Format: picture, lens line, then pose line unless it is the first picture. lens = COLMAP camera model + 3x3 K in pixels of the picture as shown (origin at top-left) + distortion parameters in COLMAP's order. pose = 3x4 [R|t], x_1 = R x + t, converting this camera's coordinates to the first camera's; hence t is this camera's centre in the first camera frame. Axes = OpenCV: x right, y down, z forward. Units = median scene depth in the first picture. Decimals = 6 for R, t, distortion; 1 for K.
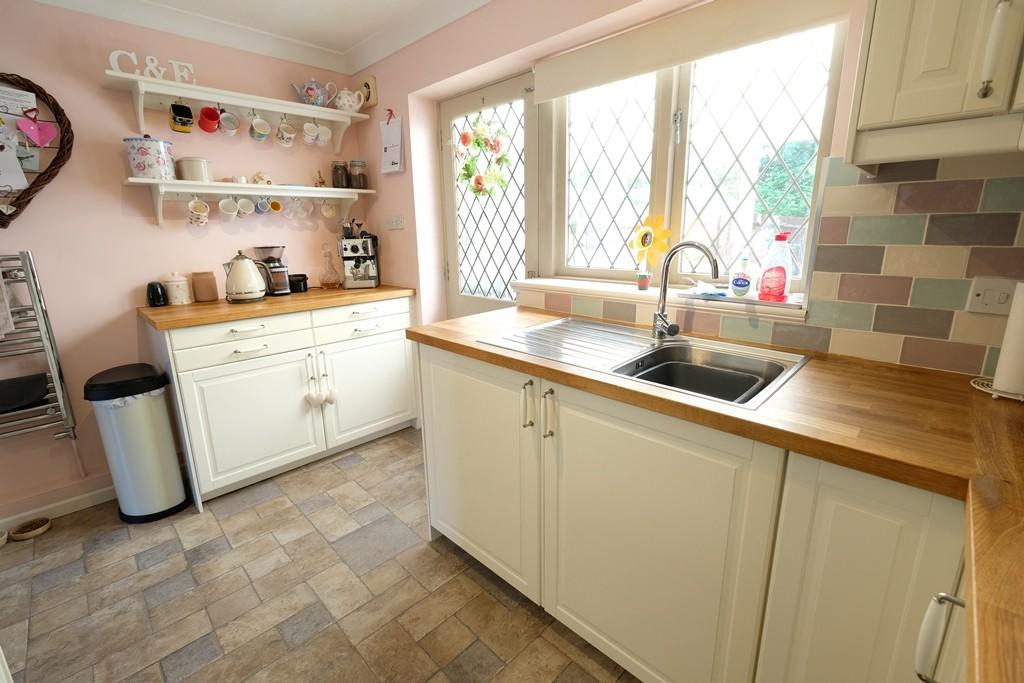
lens RADIAL K [[443.8, 0, 510.7], [0, 443.8, 337.4], [0, 0, 1]] dist [-0.005155, 0.000189]
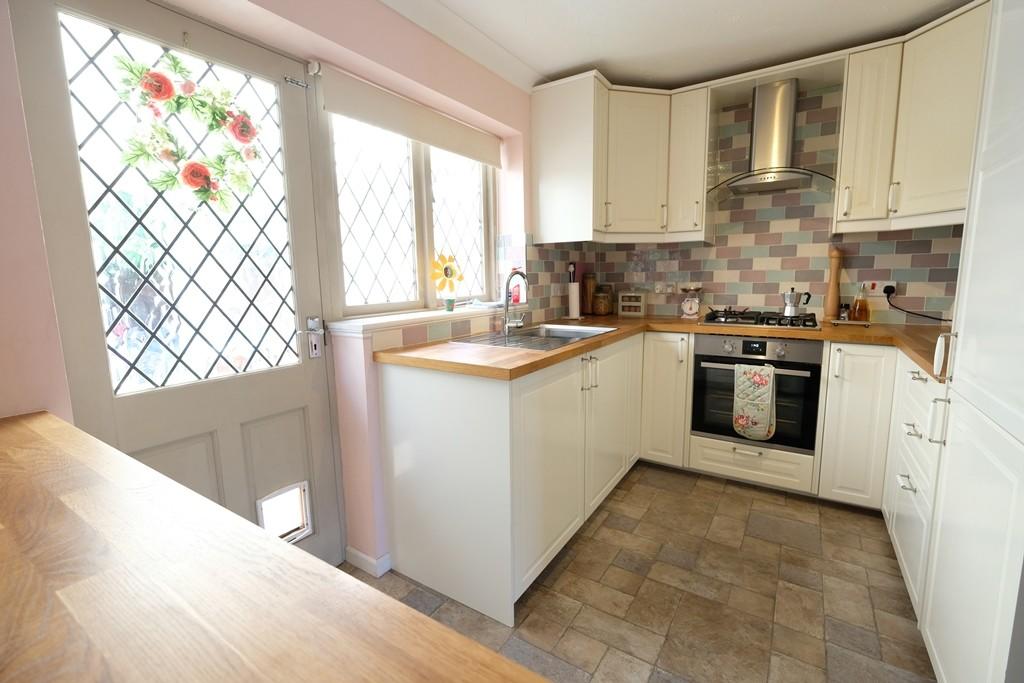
lens RADIAL K [[443.8, 0, 509.7], [0, 443.8, 339.7], [0, 0, 1]] dist [-0.005155, 0.000189]
pose [[-0.189203, -0.125143, 0.973931, -1.047851], [0.253891, 0.951883, 0.171632, -0.218045], [-0.948547, 0.279745, -0.148326, 1.122167]]
